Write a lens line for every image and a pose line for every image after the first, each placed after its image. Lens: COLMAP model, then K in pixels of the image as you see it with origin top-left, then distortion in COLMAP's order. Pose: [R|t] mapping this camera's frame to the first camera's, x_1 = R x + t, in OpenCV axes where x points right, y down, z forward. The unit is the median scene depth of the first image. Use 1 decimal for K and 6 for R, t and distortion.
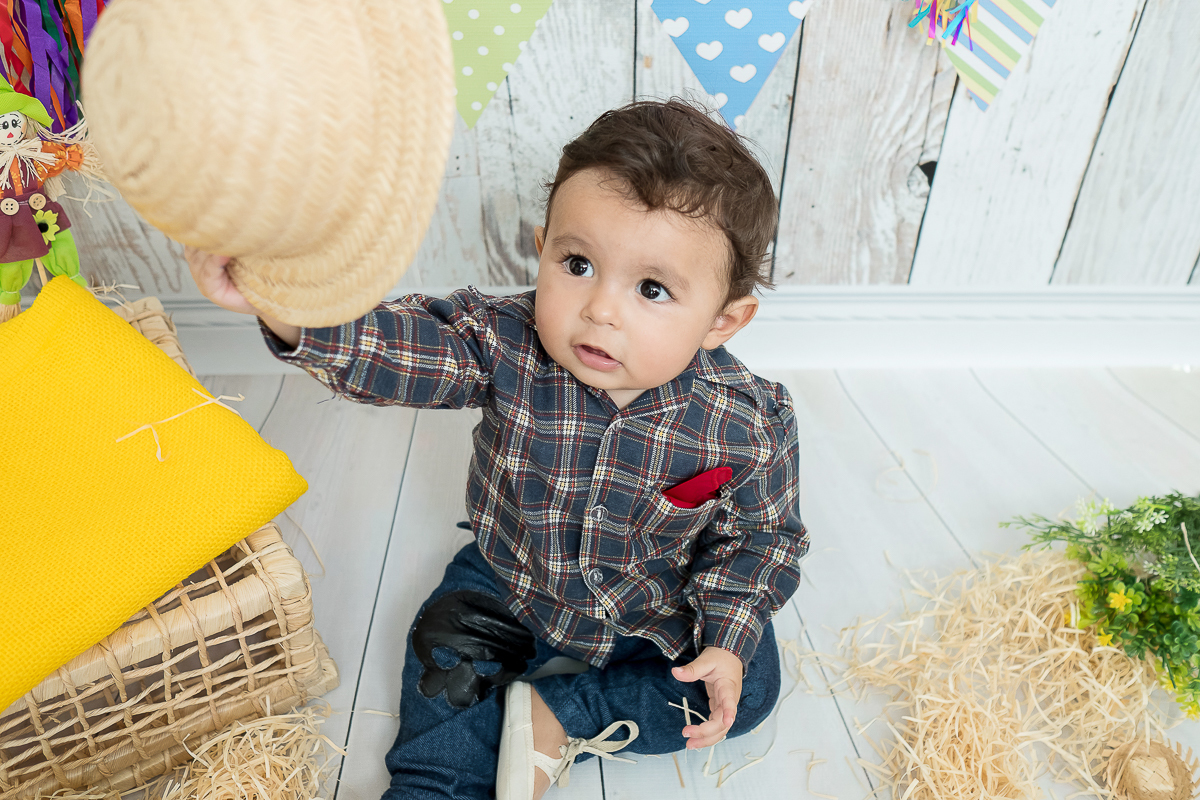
lens RADIAL K [[1252.5, 0, 624.7], [0, 1252.5, 404.0], [0, 0, 1]] dist [-0.018559, 0.020234]
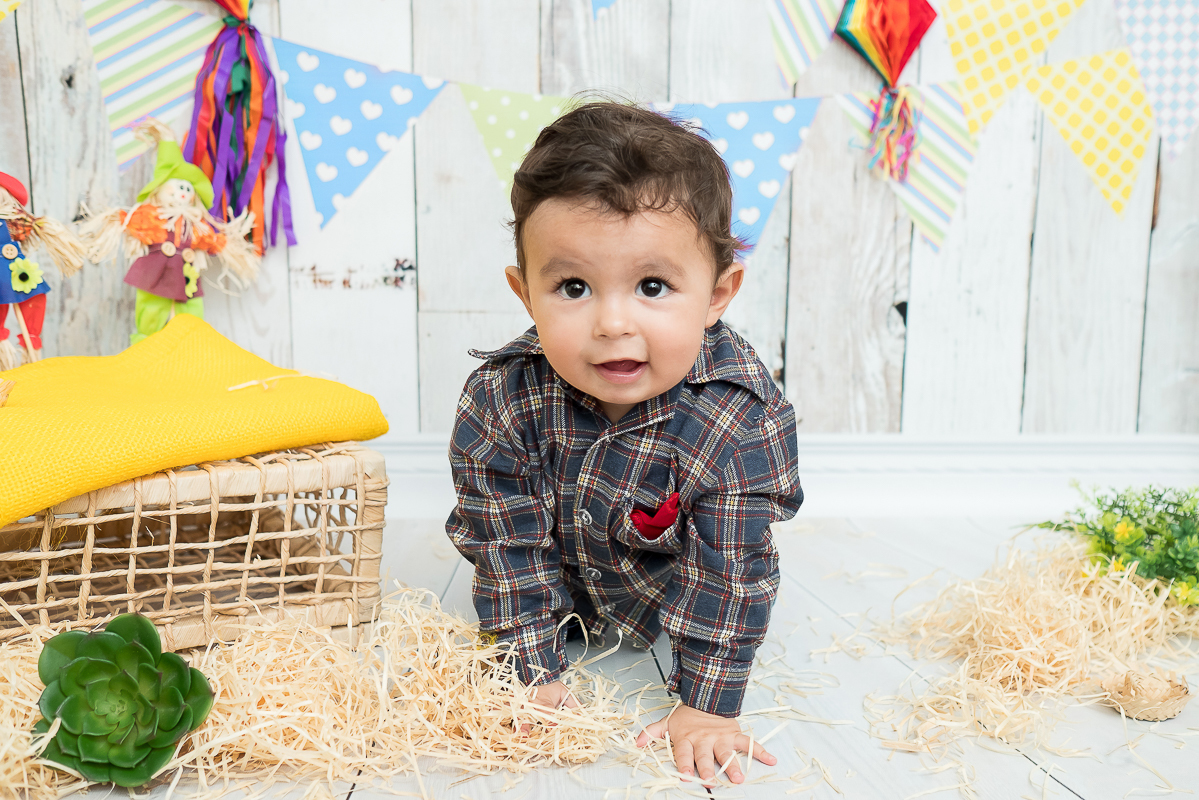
lens RADIAL K [[1267.5, 0, 658.9], [0, 1267.5, 419.9], [0, 0, 1]] dist [-0.017324, 0.028637]
pose [[0.999102, -0.004494, 0.042137, -0.052661], [0.028176, 0.813162, -0.581356, 0.628318], [-0.031651, 0.582021, 0.812558, 0.045714]]
